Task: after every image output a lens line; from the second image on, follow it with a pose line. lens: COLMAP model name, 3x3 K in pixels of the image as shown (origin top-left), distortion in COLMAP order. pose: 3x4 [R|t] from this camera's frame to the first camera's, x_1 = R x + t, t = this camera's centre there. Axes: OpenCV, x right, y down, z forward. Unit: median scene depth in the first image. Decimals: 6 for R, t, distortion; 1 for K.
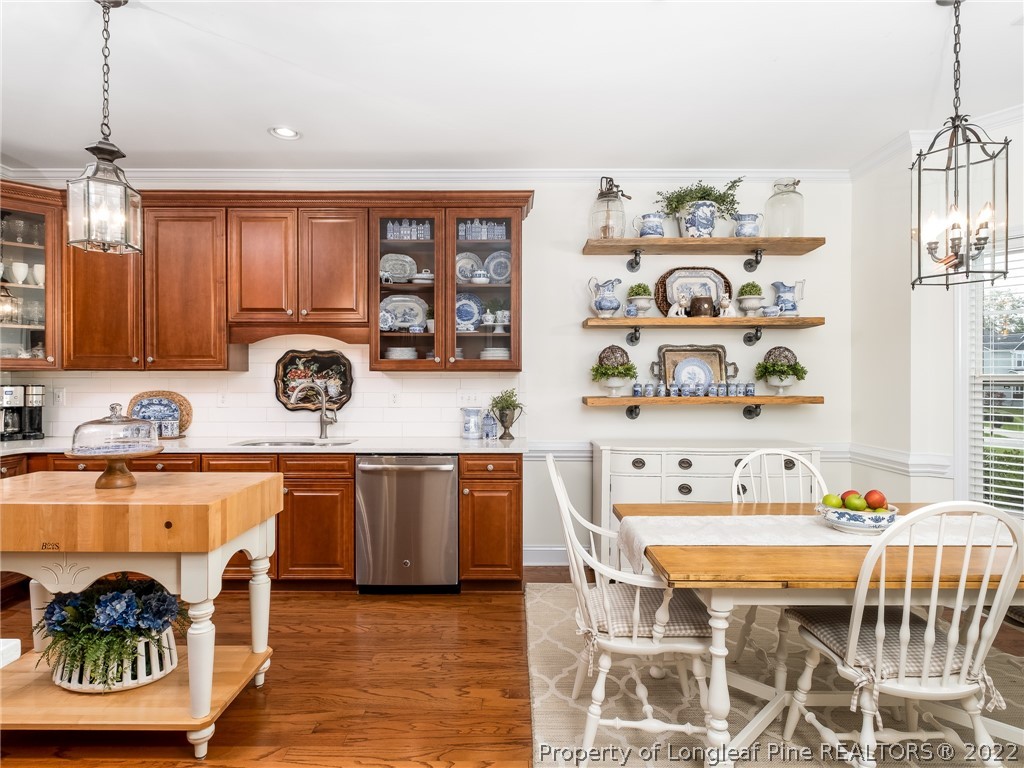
lens RADIAL K [[562.2, 0, 514.2], [0, 562.2, 383.2], [0, 0, 1]] dist [-0.001832, -0.000486]
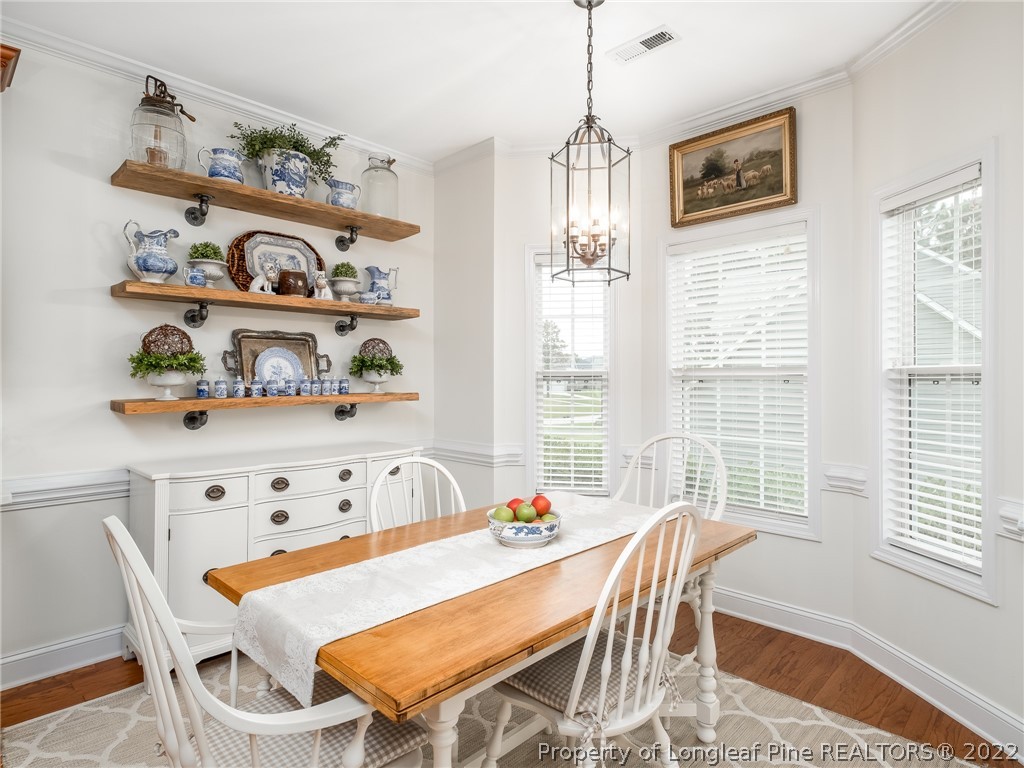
lens RADIAL K [[562.2, 0, 501.6], [0, 562.2, 376.8], [0, 0, 1]] dist [-0.001832, -0.000486]
pose [[0.697400, -0.000246, 0.716682, -0.031632], [0.004726, 0.999980, -0.004256, 0.001181], [-0.716667, 0.006355, 0.697387, 0.227189]]
